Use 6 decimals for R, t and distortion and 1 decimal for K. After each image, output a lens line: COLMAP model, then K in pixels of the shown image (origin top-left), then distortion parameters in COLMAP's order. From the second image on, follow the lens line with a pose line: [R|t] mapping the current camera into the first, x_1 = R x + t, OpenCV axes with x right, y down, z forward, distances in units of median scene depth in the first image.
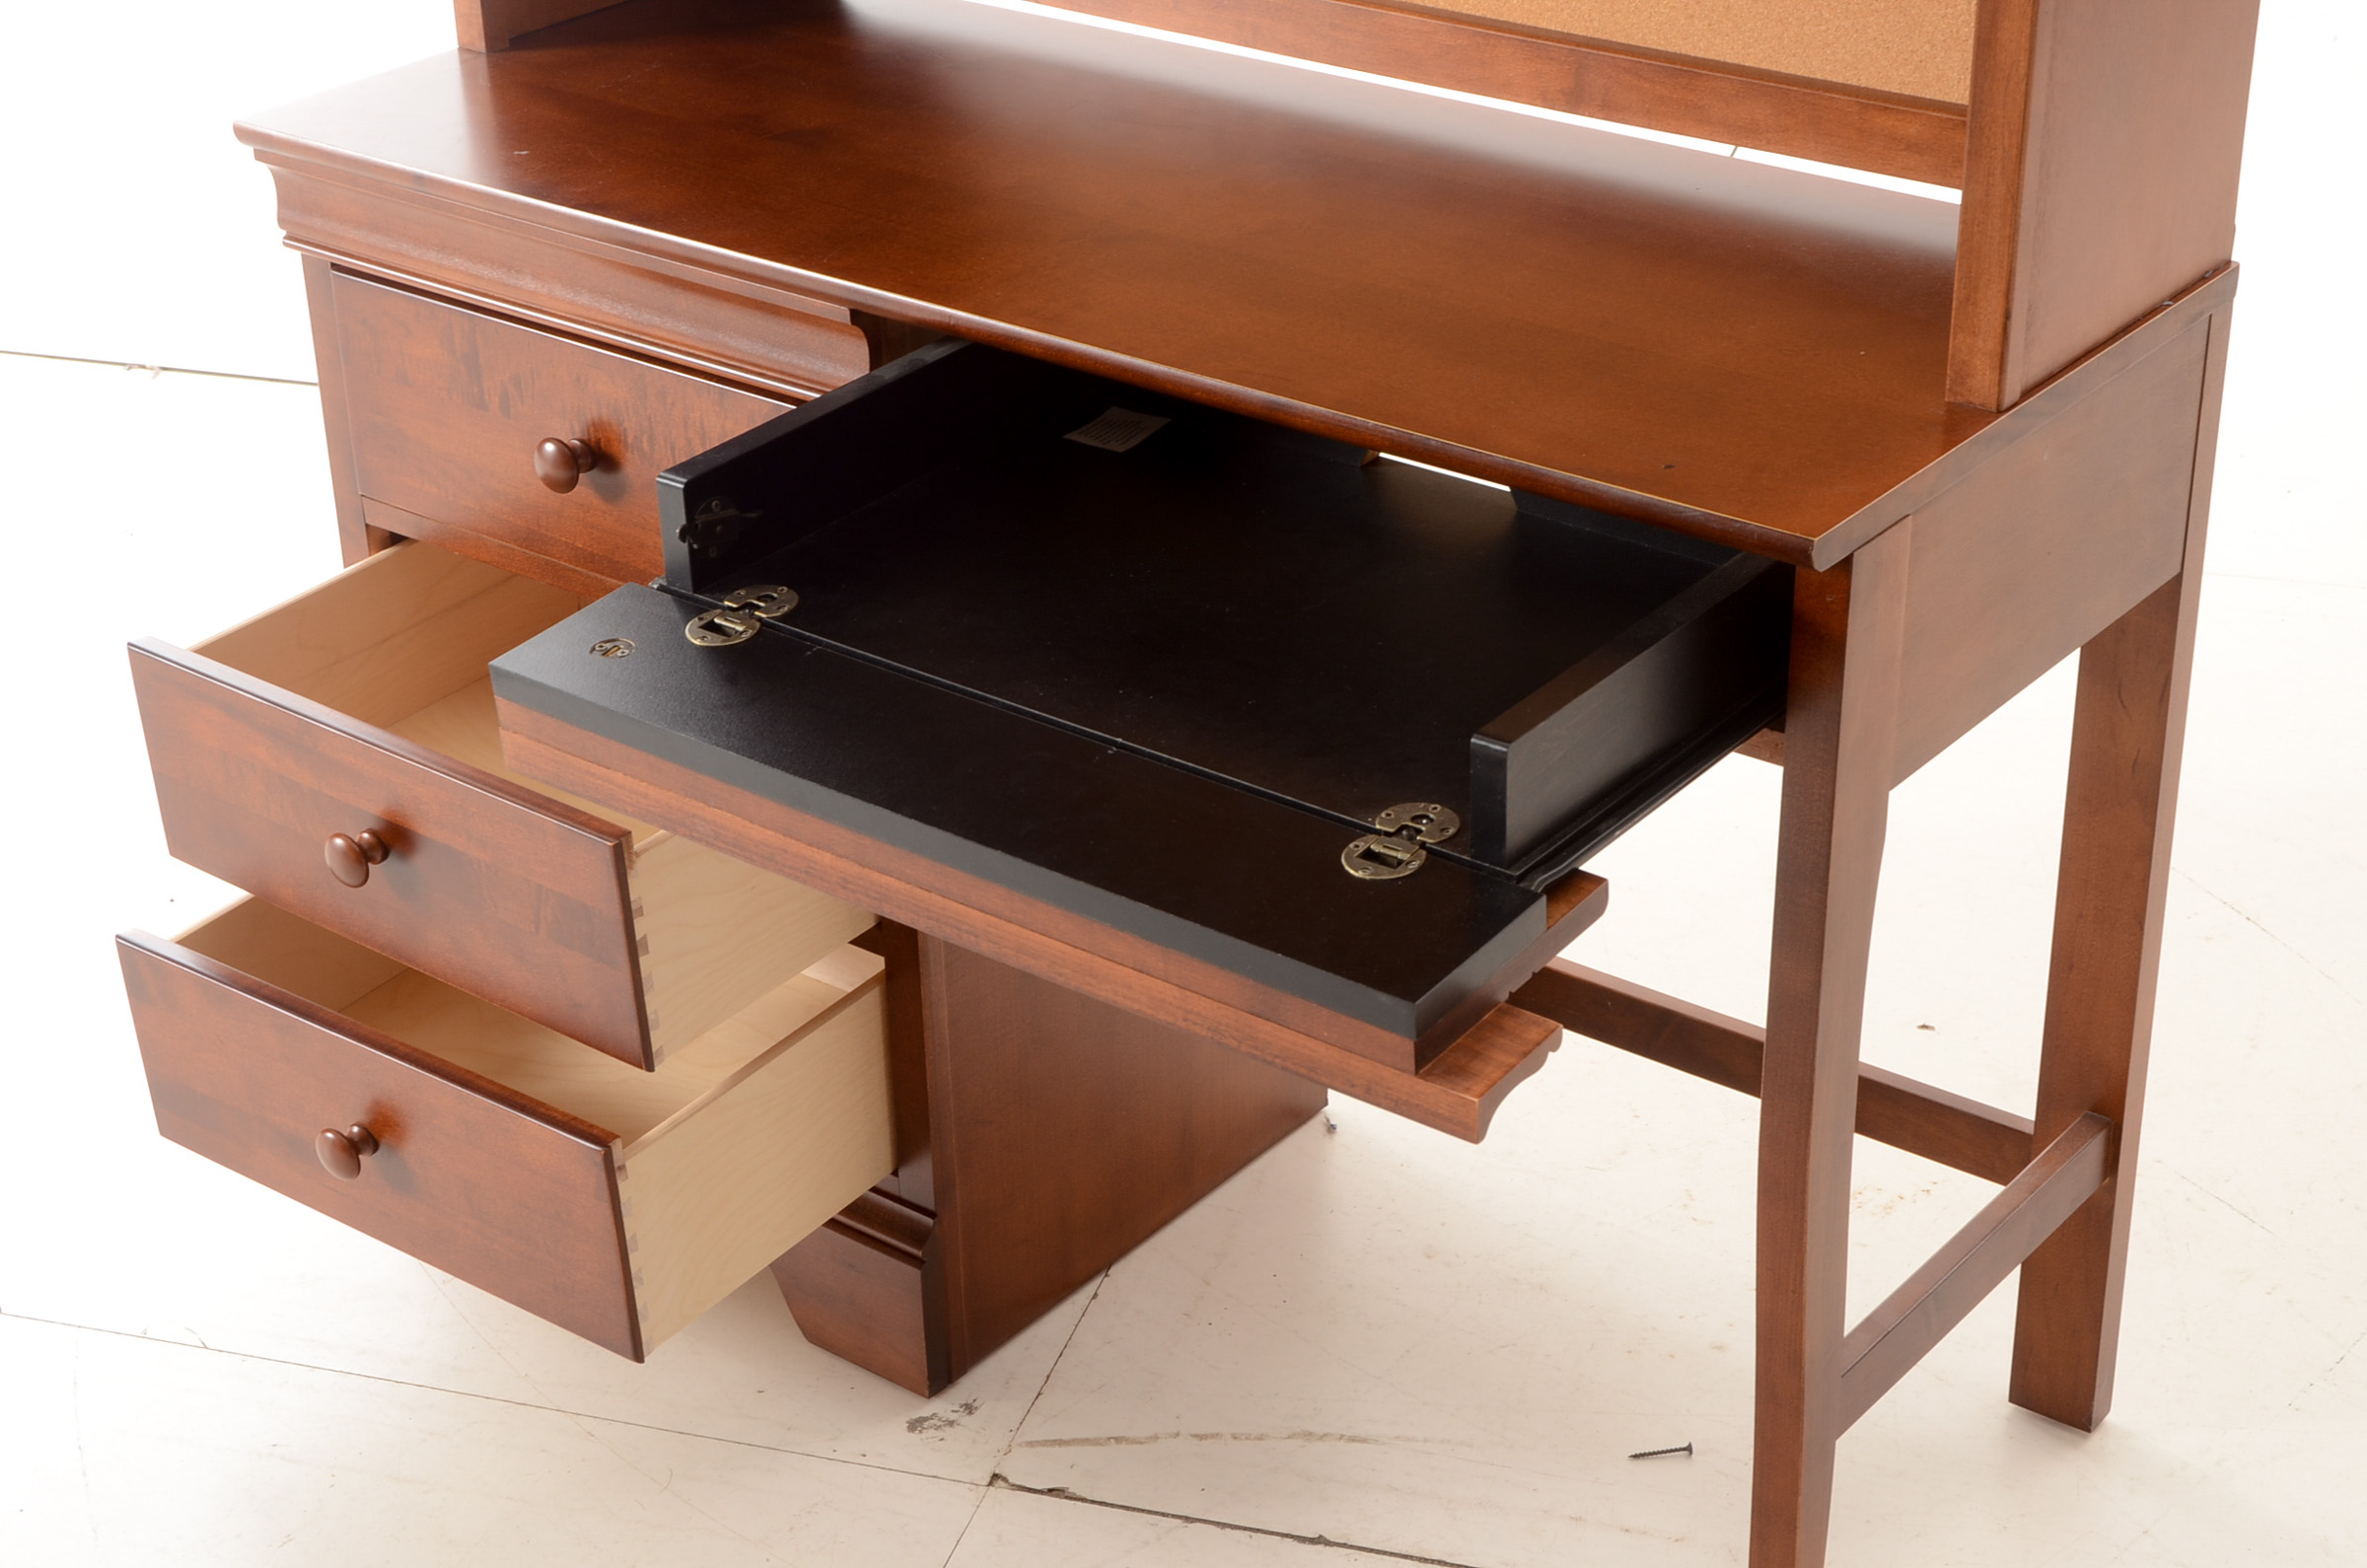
lens RADIAL K [[3828.7, 0, 1183.5], [0, 3828.7, 784.0], [0, 0, 1]] dist [0.009717, 0.150558]
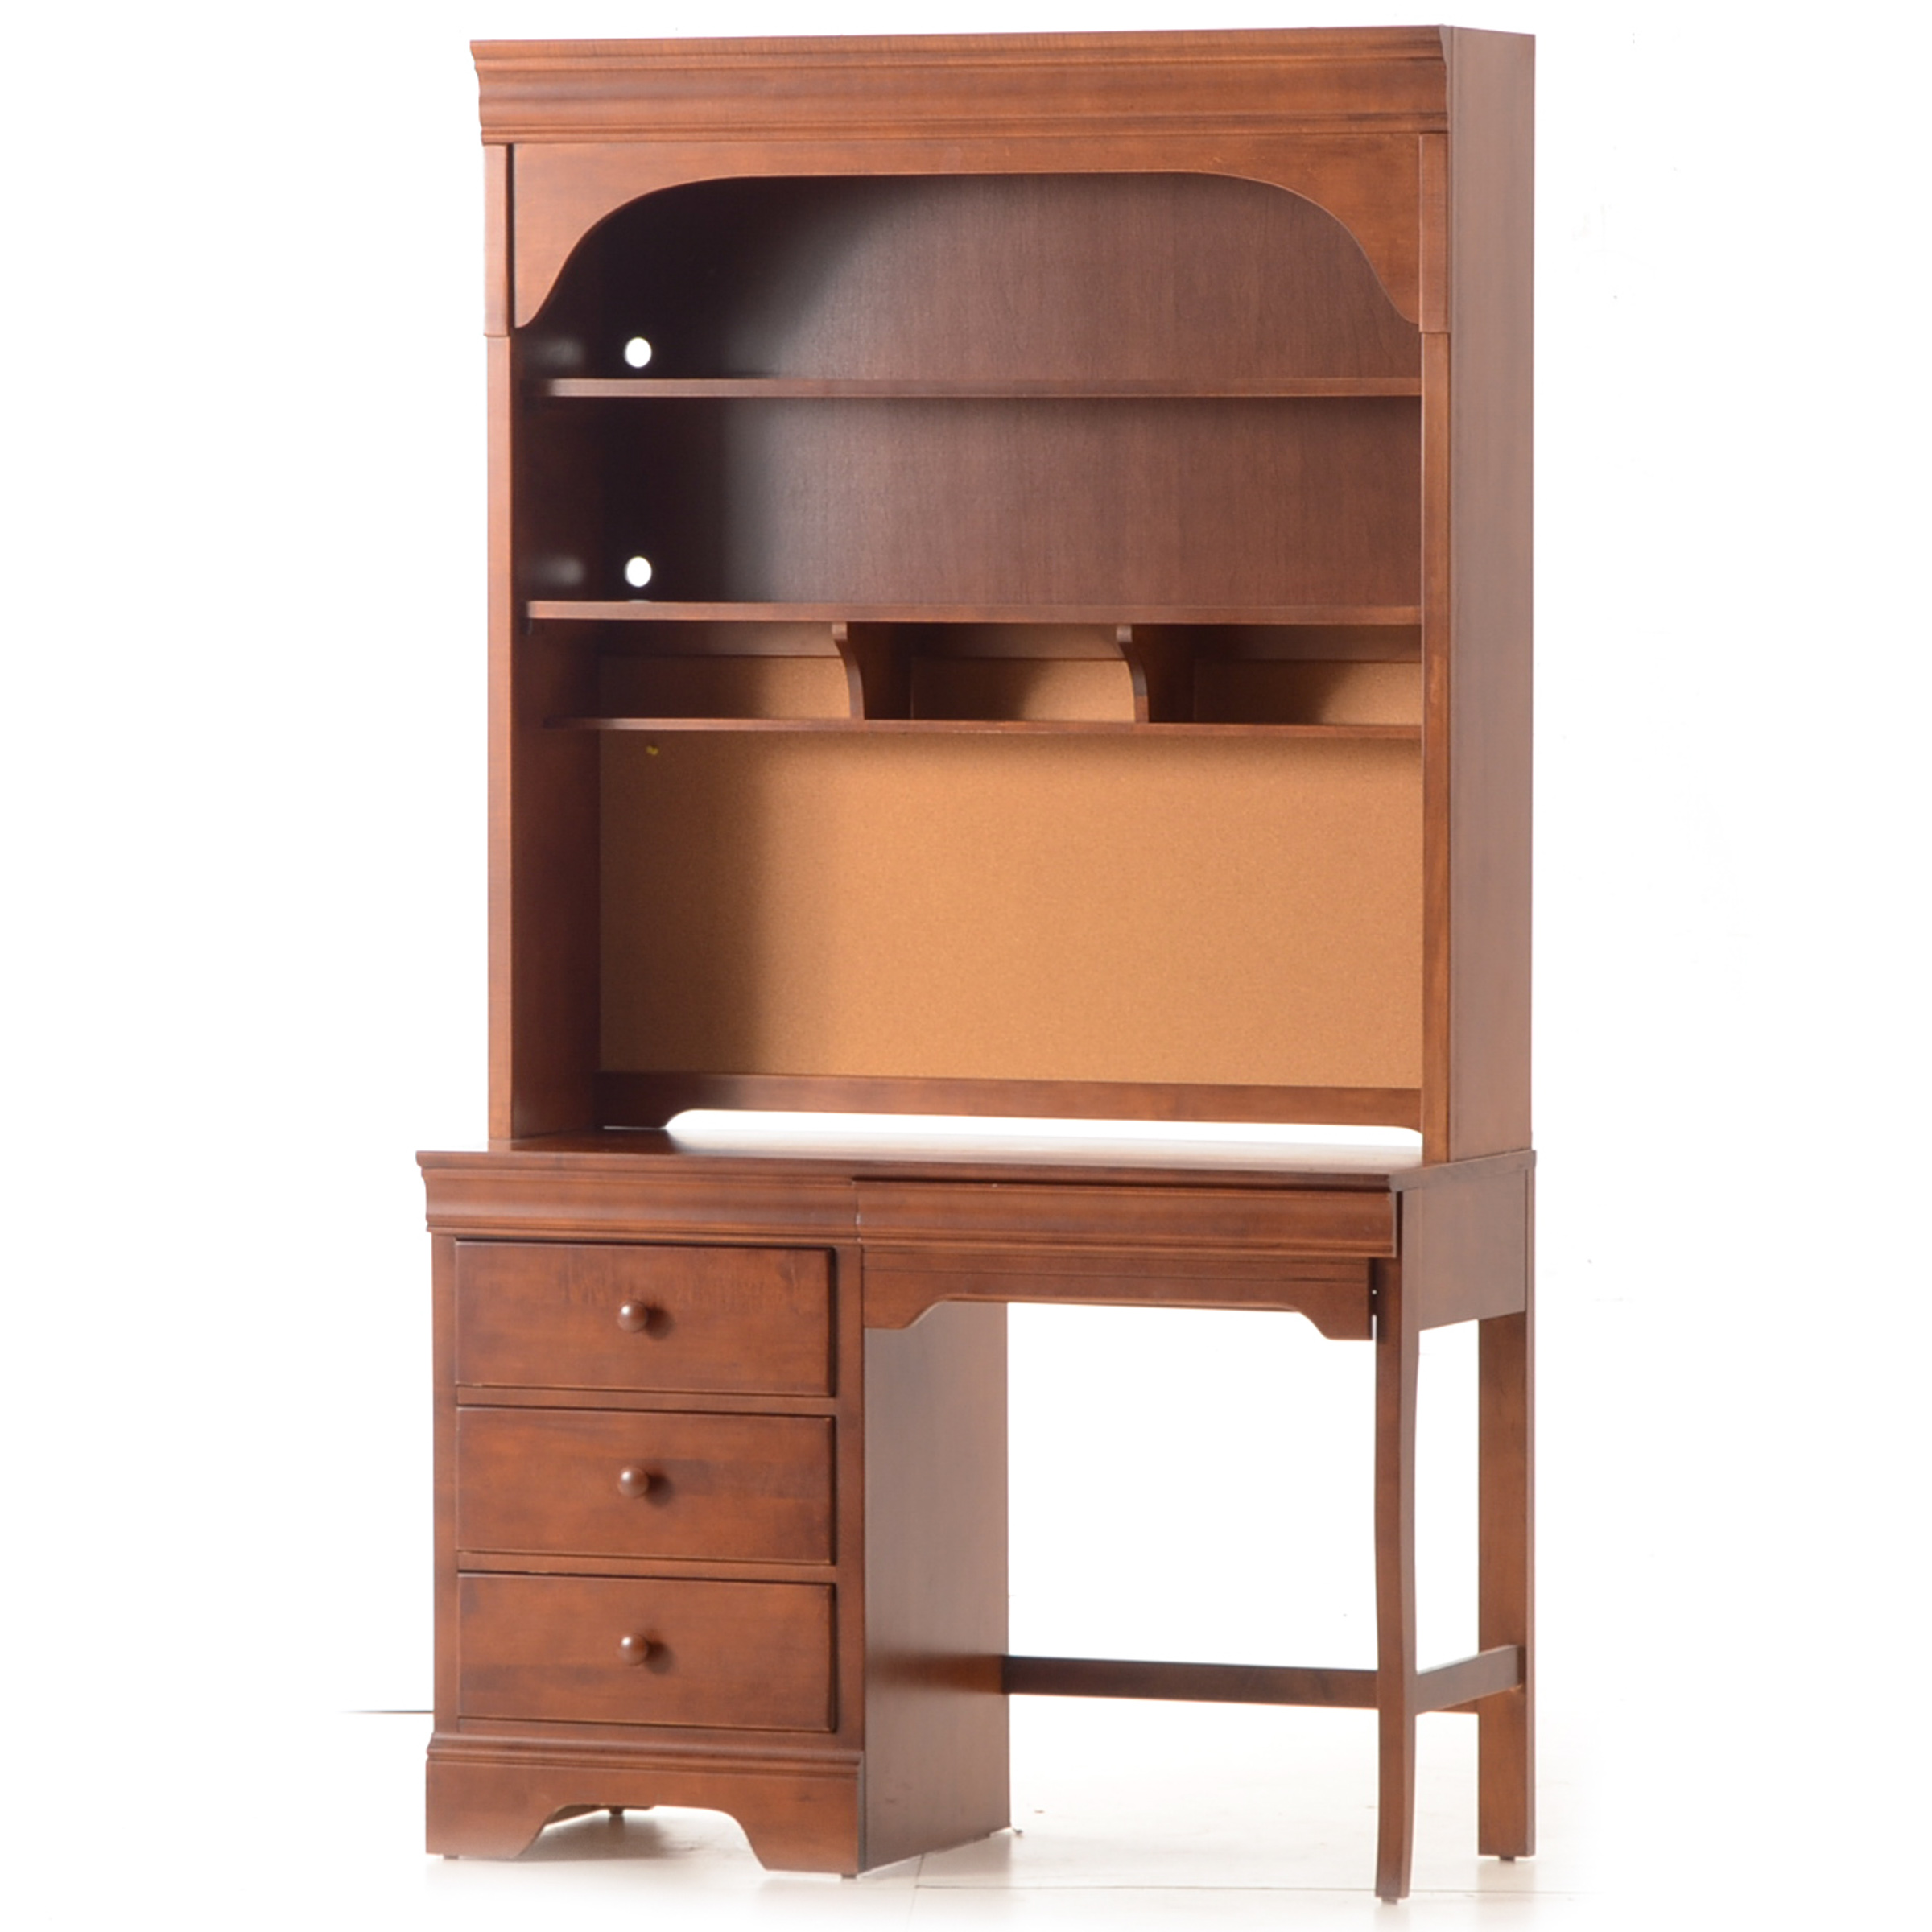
lens RADIAL K [[11260.8, 0, 966.0], [0, 11260.8, 966.0], [0, 0, 1]] dist [0.229285, 34.636592]
pose [[0.962129, 0.011329, 0.272360, -1.484572], [0.105966, 0.905012, -0.411977, 1.995880], [-0.251157, 0.425236, 0.869537, -3.750643]]
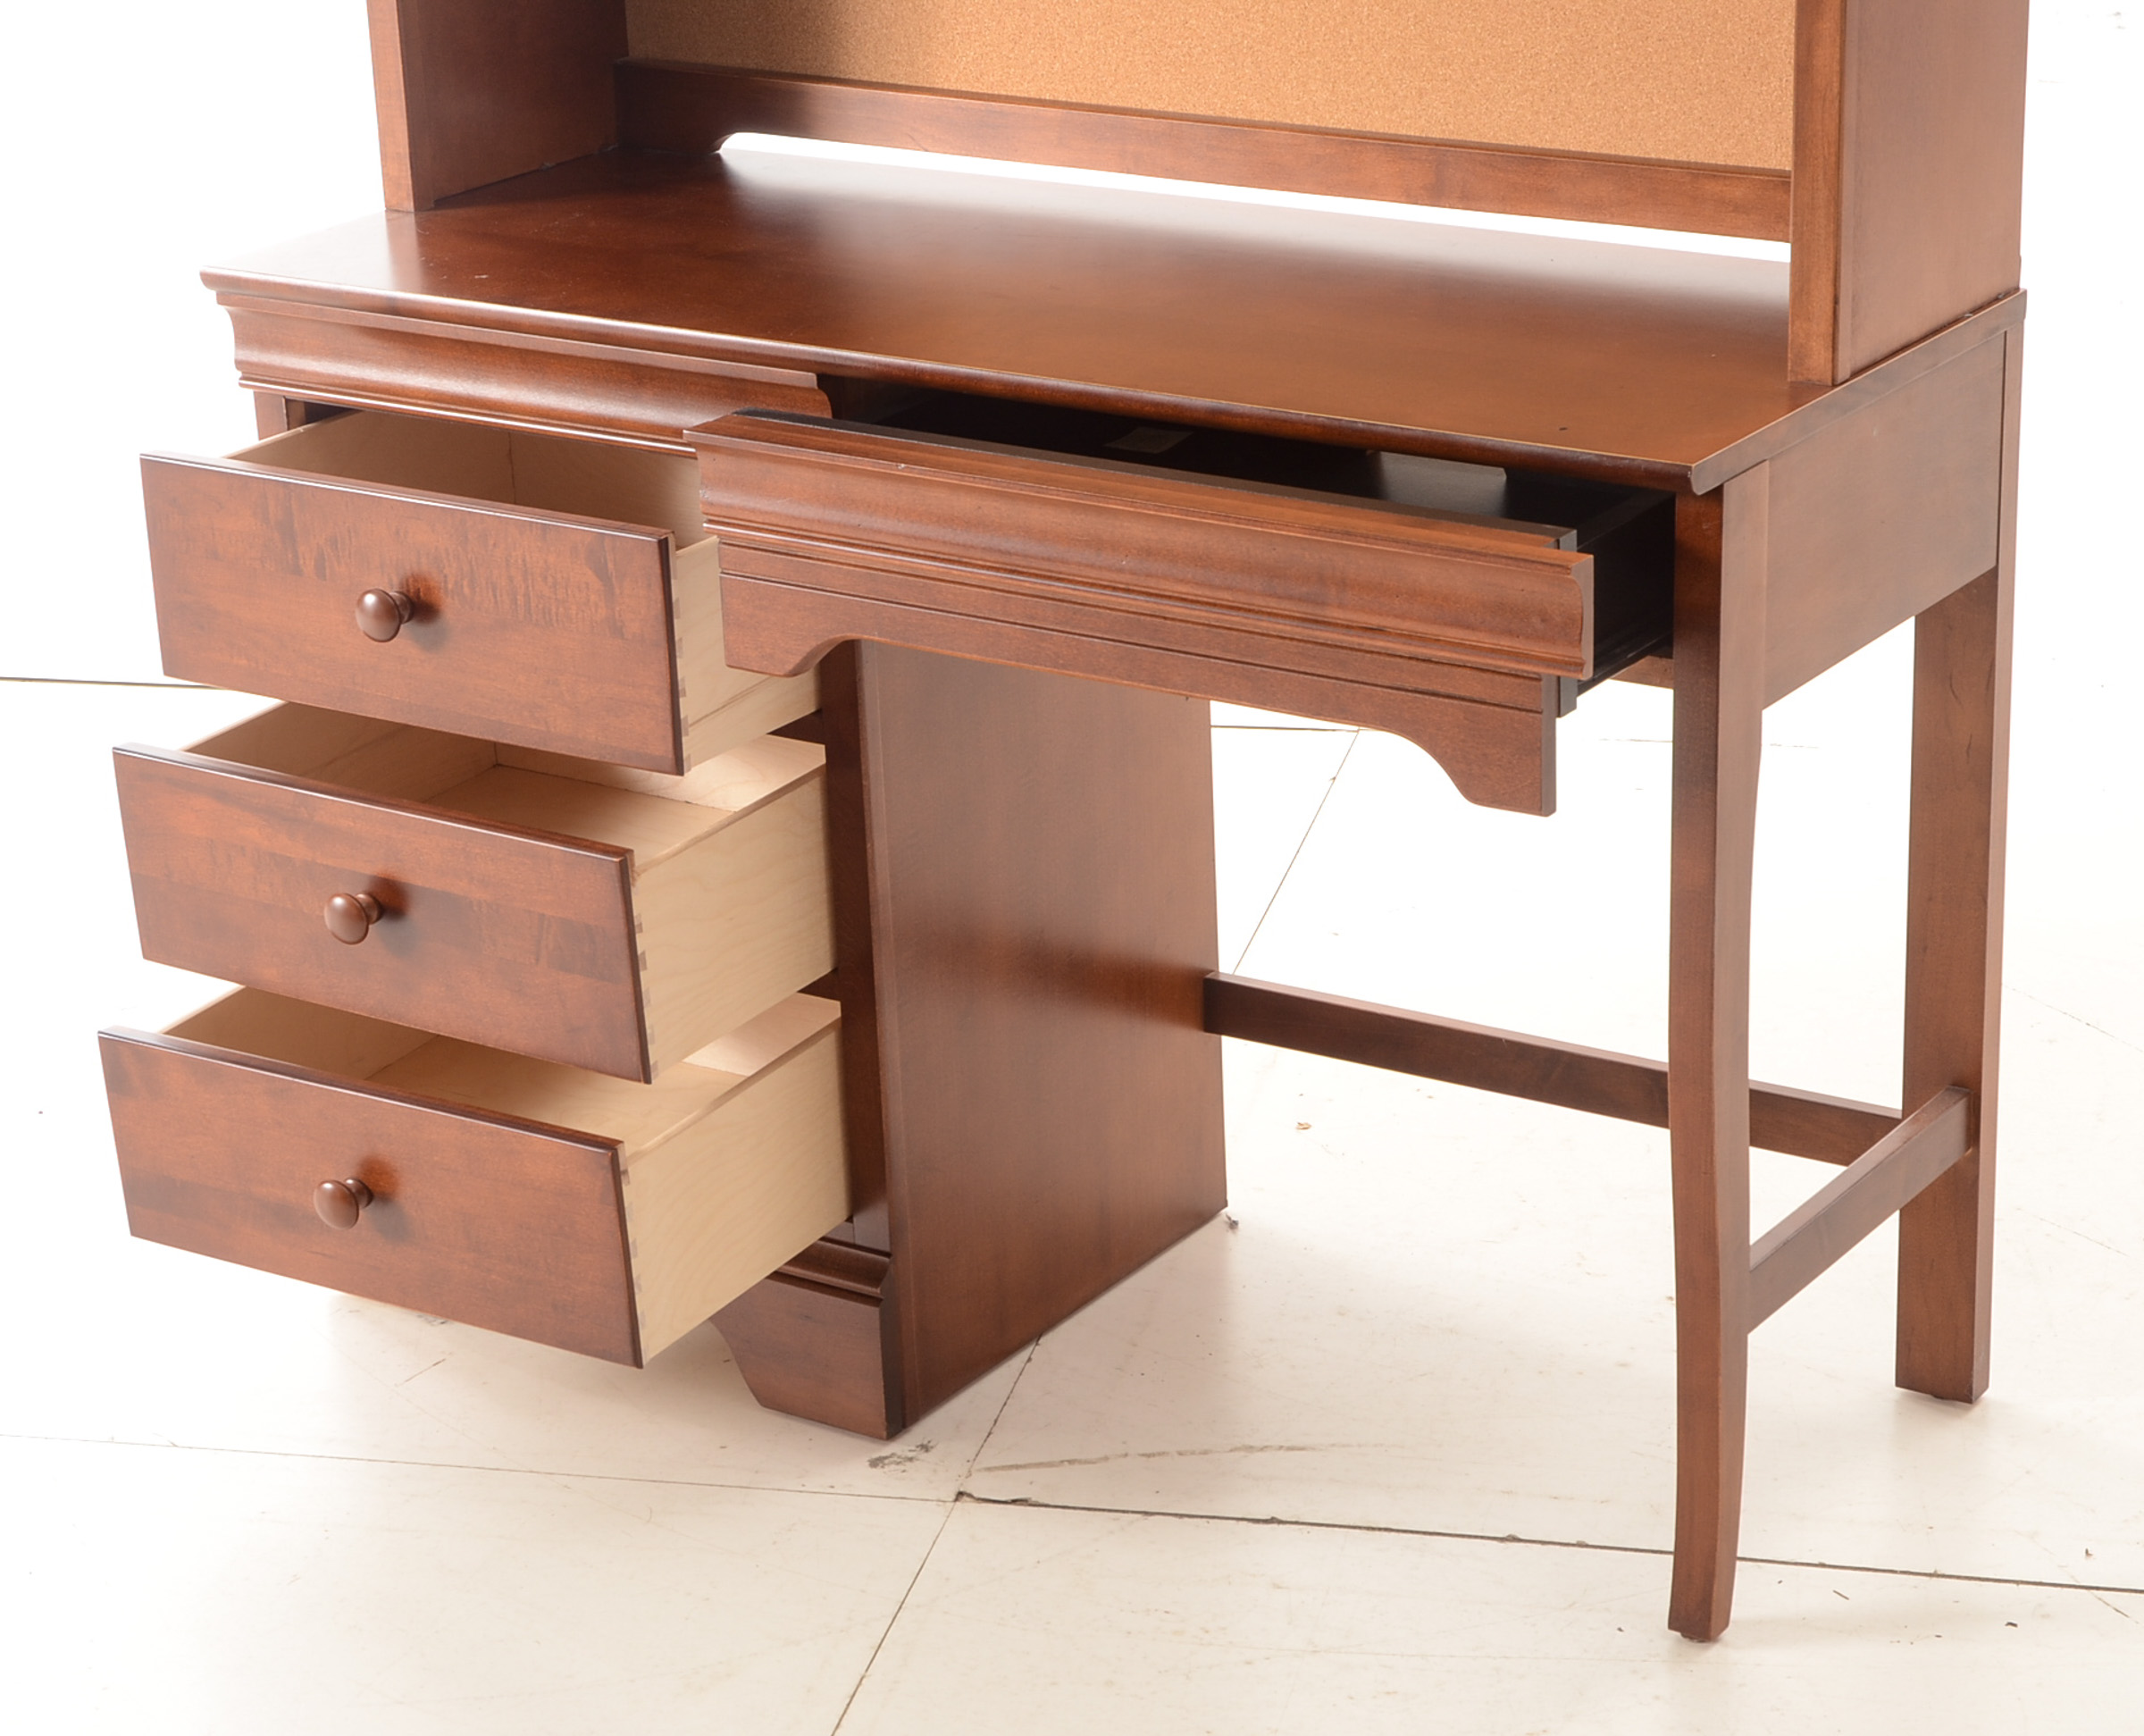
lens RADIAL K [[4840.3, 0, 1137.3], [0, 4840.3, 911.4], [0, 0, 1]] dist [0.046376, -0.065903]
pose [[0.996136, -0.041182, 0.077567, -0.104000], [0.050133, 0.991840, -0.117221, 0.192185], [-0.072107, 0.120656, 0.990072, -0.373008]]
